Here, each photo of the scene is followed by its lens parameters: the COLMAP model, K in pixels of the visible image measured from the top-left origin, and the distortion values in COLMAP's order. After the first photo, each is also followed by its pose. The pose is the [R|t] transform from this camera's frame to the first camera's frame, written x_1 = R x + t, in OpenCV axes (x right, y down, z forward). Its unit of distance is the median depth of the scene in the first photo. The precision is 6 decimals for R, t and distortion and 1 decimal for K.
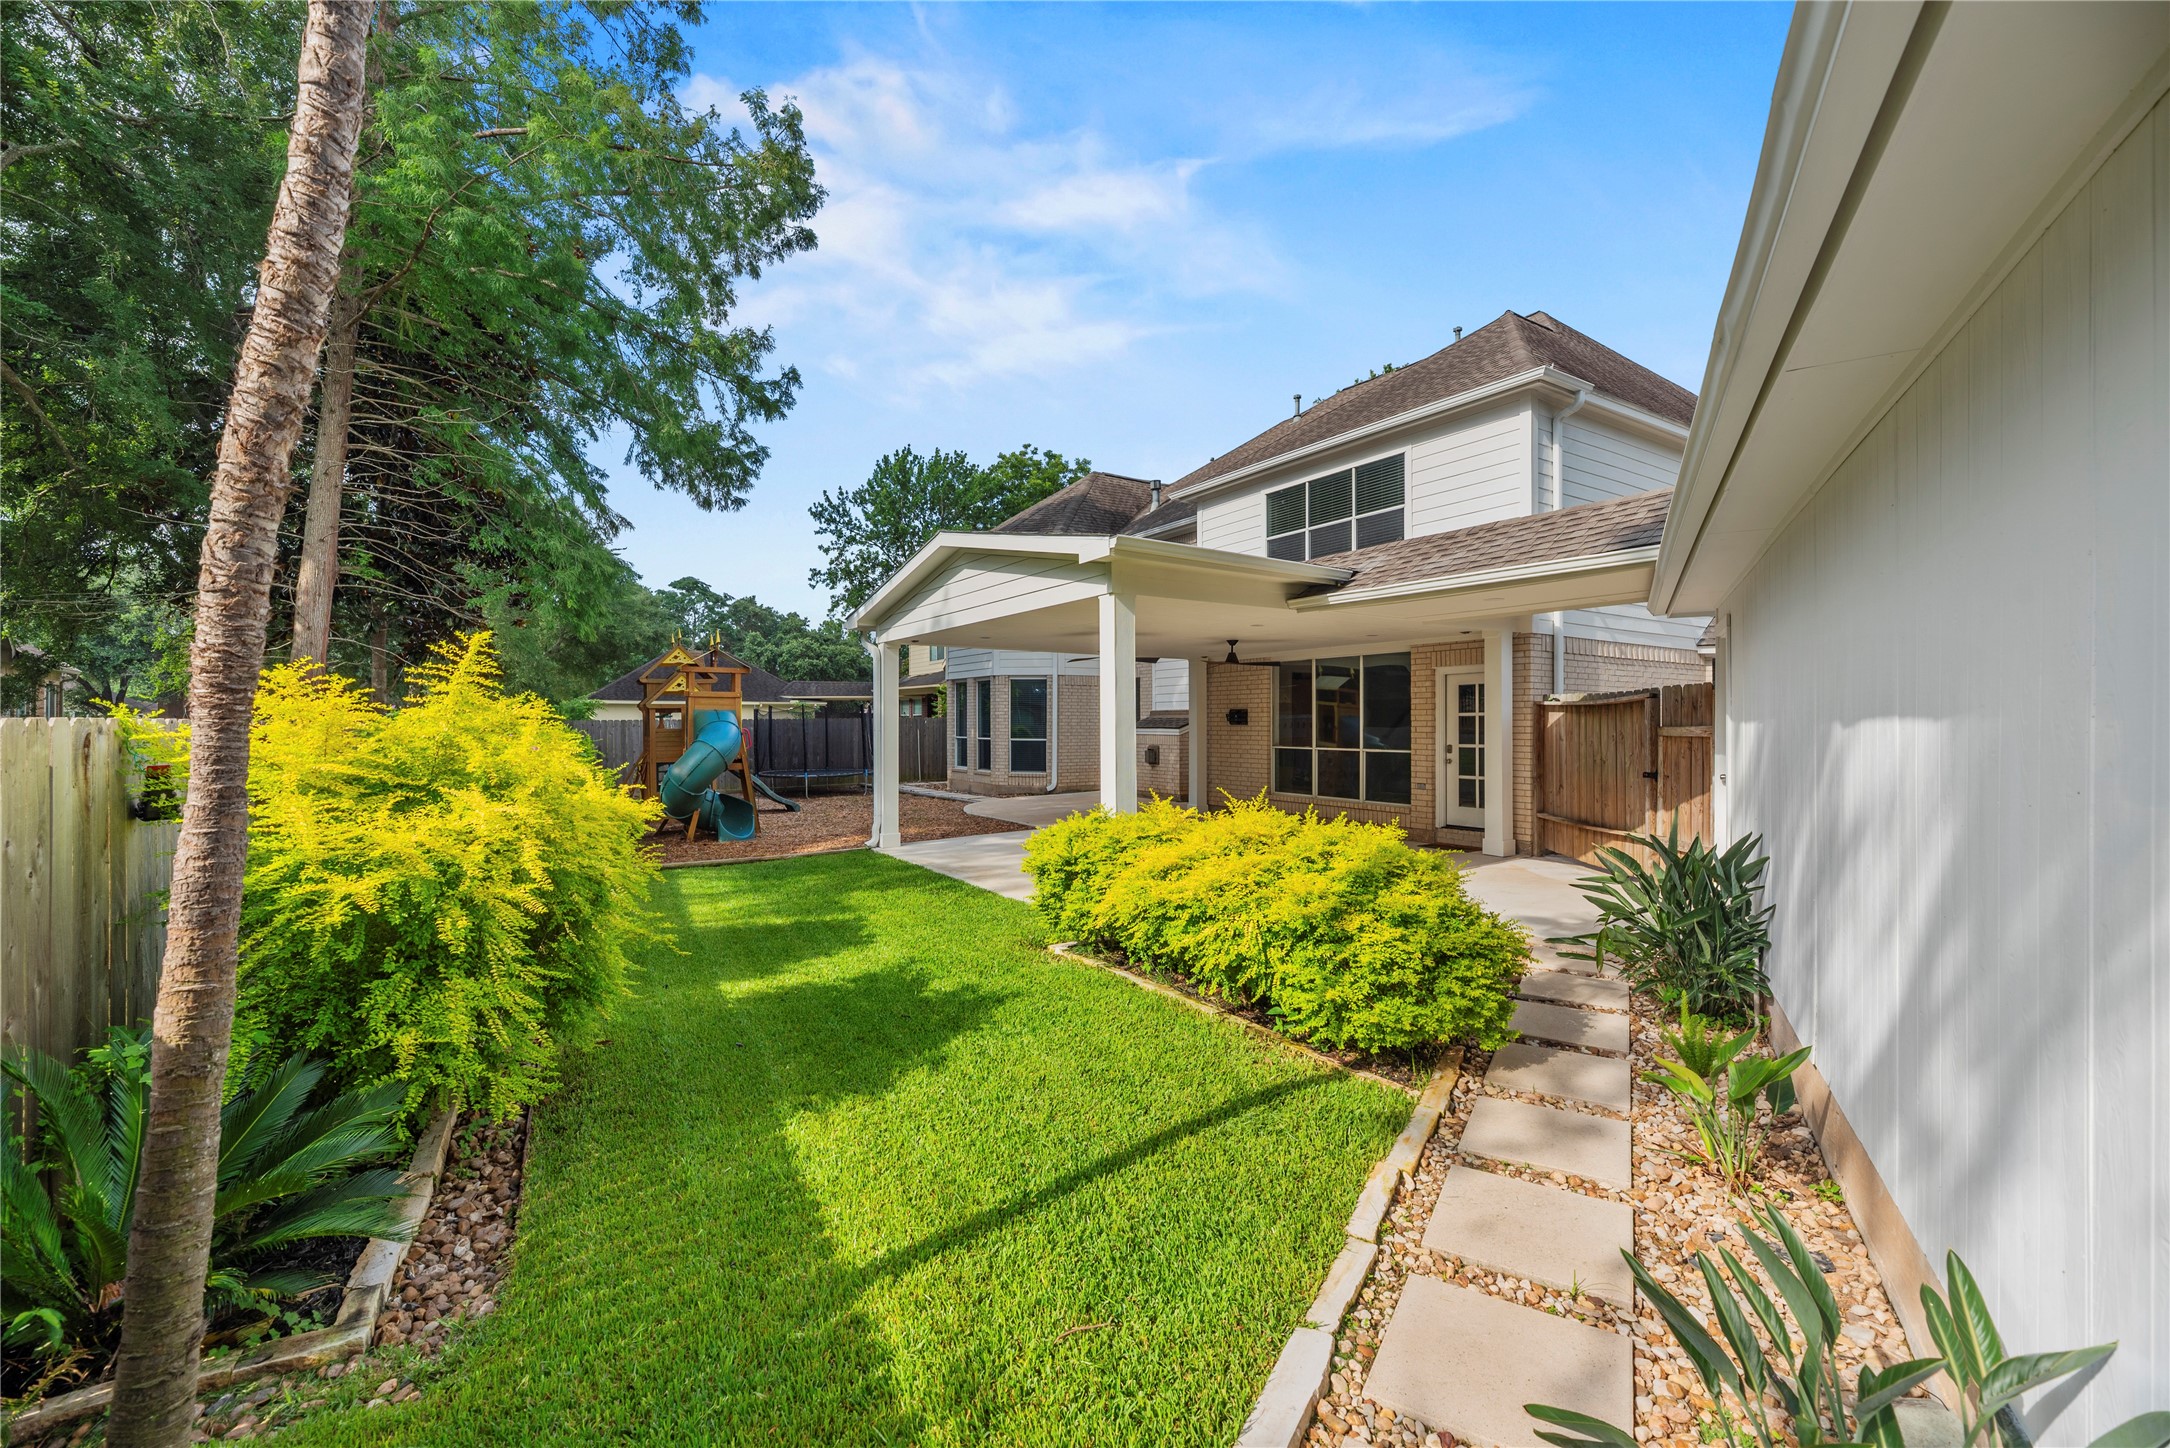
lens RADIAL K [[867.0, 0, 1052.2], [0, 867.0, 722.0], [0, 0, 1]] dist [0.003647, 0.000086]
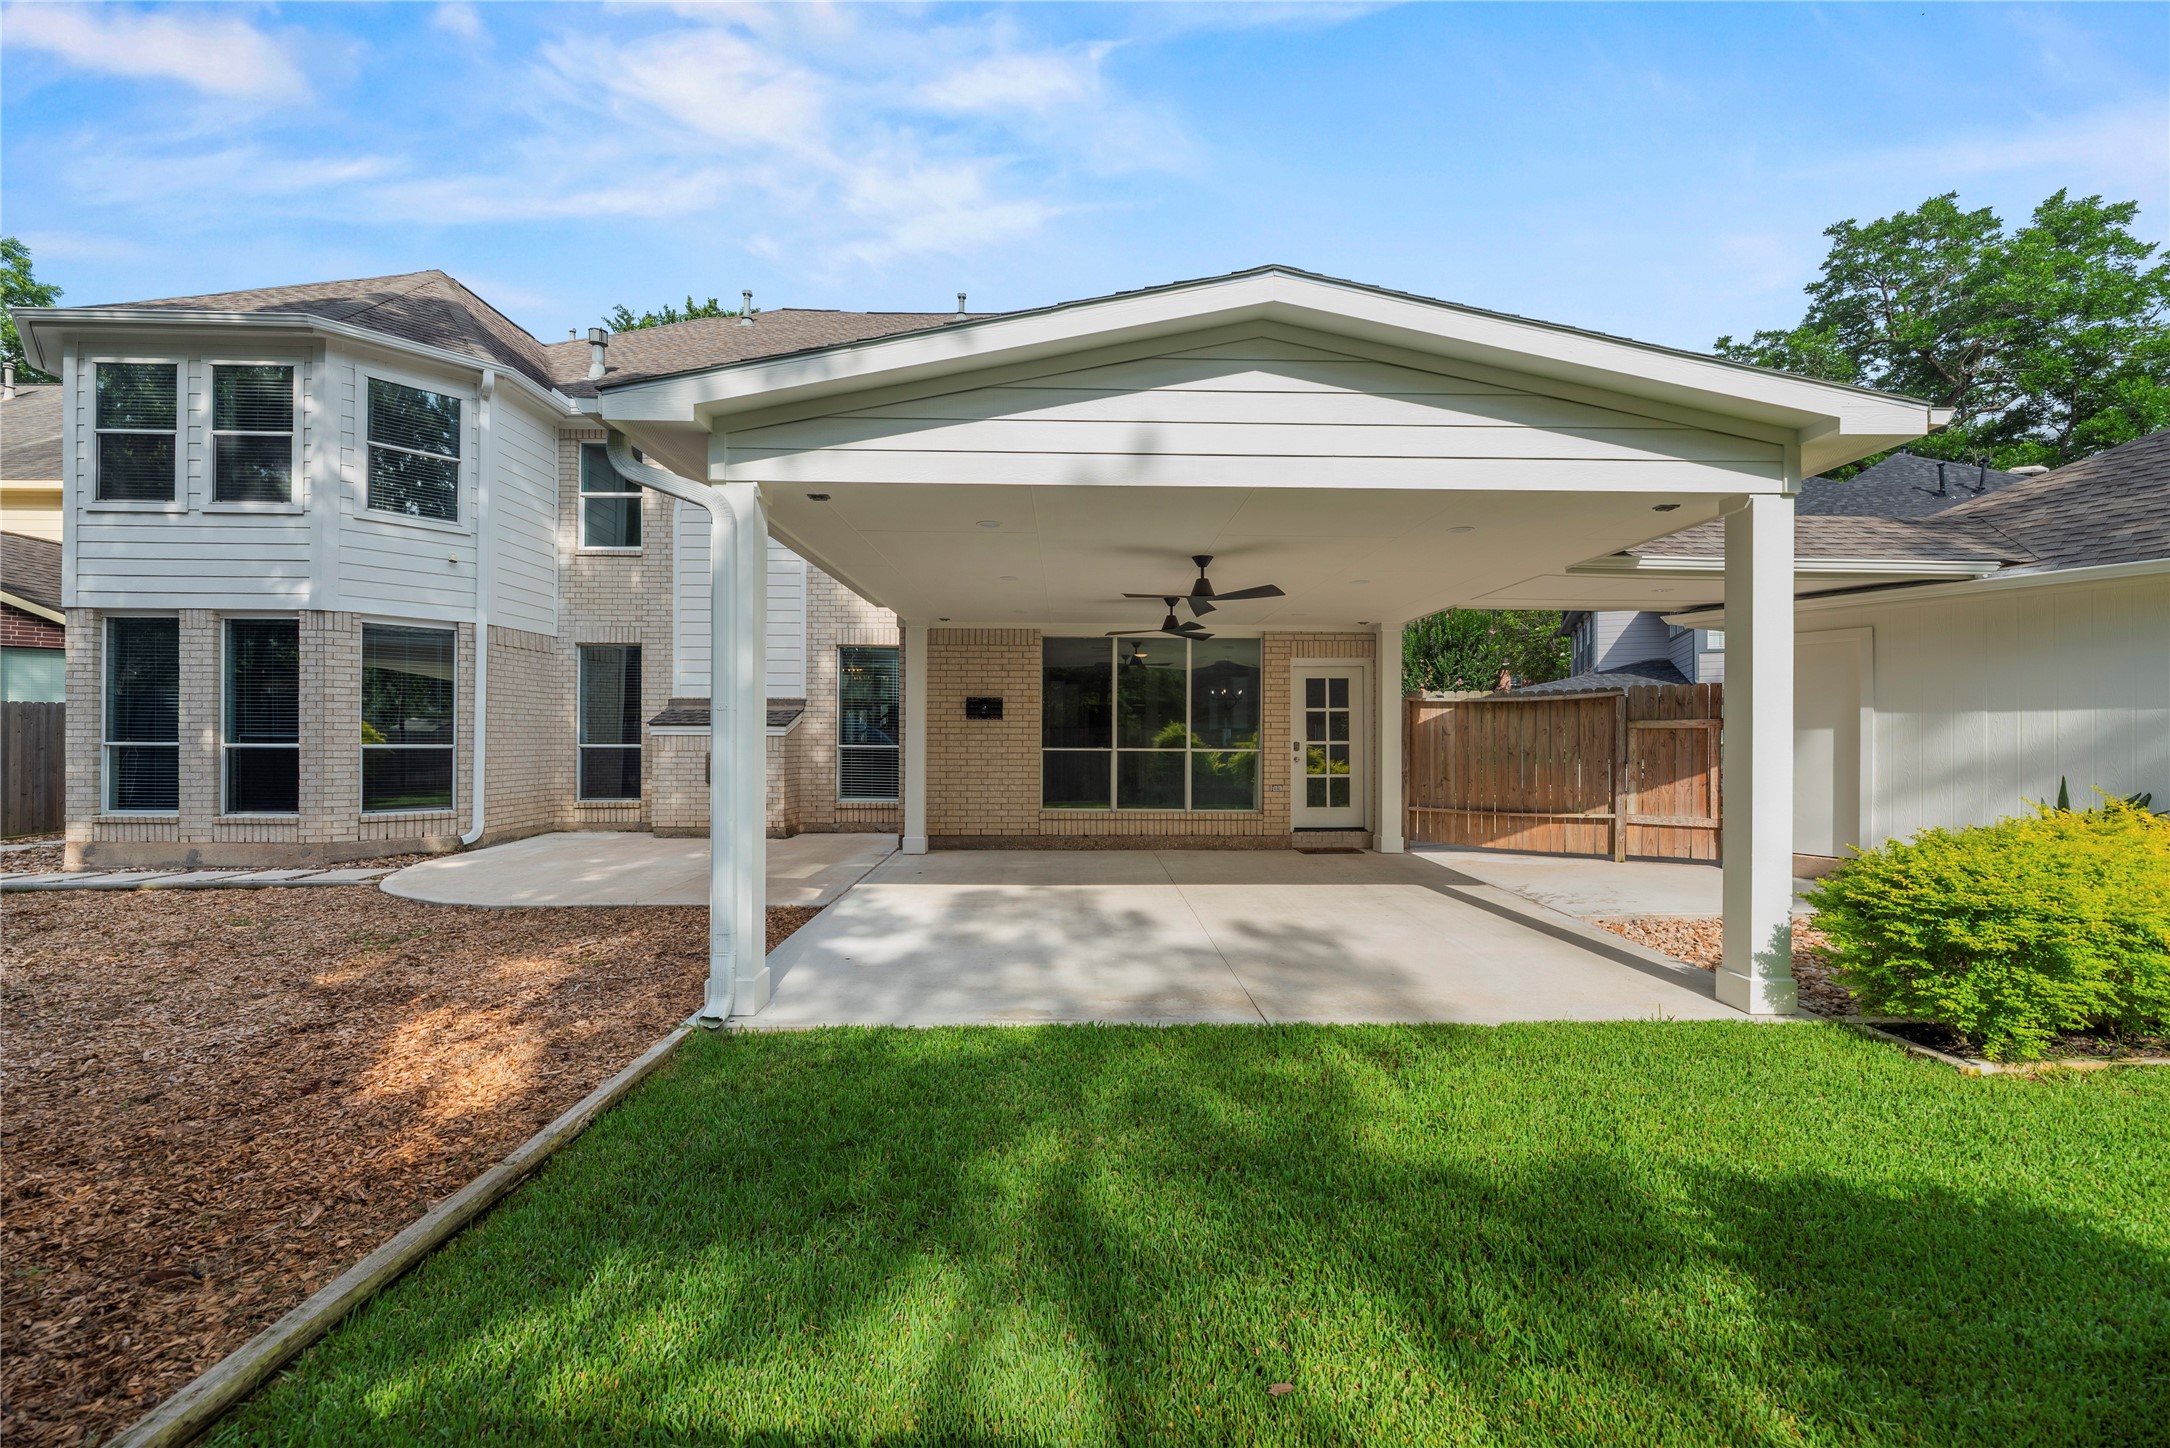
lens RADIAL K [[867.0, 0, 1089.3], [0, 867.0, 721.8], [0, 0, 1]] dist [0.003647, 0.000086]
pose [[0.497676, 0.006433, 0.867339, -0.465071], [-0.007816, 0.999965, -0.002932, 0.009256], [-0.867328, -0.005320, 0.497709, 0.728692]]
